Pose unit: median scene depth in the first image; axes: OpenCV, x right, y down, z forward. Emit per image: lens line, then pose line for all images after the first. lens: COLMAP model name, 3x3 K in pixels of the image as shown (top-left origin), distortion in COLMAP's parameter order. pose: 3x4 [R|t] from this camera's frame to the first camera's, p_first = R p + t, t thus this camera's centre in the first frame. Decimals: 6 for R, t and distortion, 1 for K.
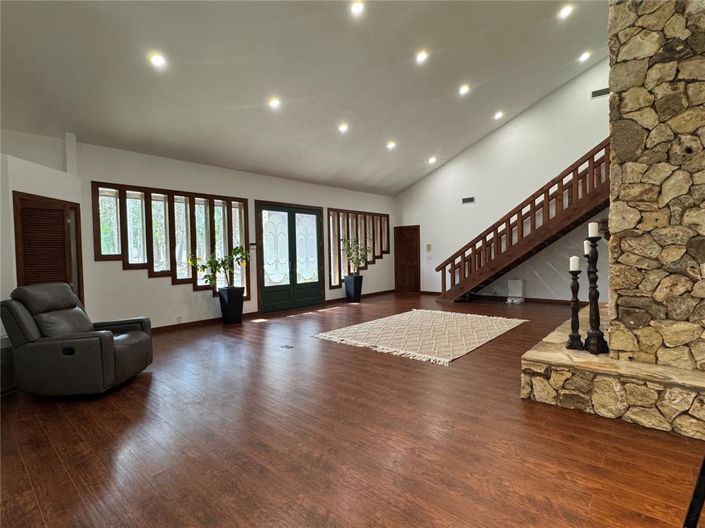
lens RADIAL K [[360.9, 0, 352.5], [0, 360.9, 264.0], [0, 0, 1]] dist [-0.028835, 0.000121]
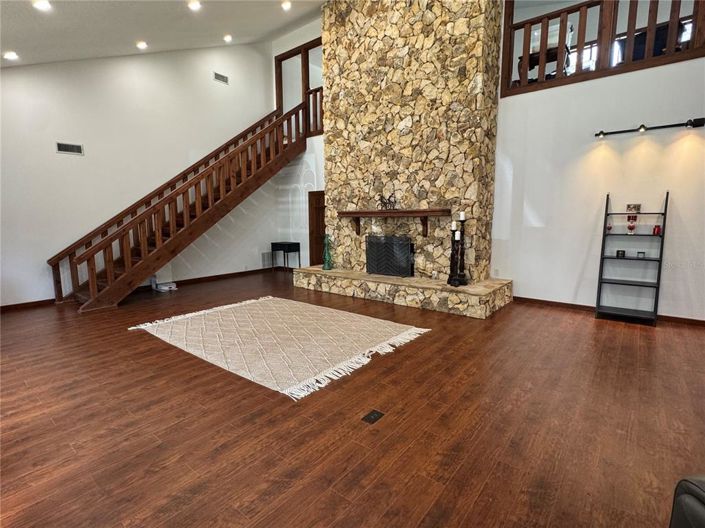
lens RADIAL K [[360.9, 0, 352.5], [0, 360.9, 264.0], [0, 0, 1]] dist [-0.028835, 0.000121]
pose [[-0.056974, -0.106313, 0.992699, -0.342075], [0.053834, 0.992540, 0.109386, -0.018108], [-0.996923, 0.059673, -0.050826, 0.557329]]
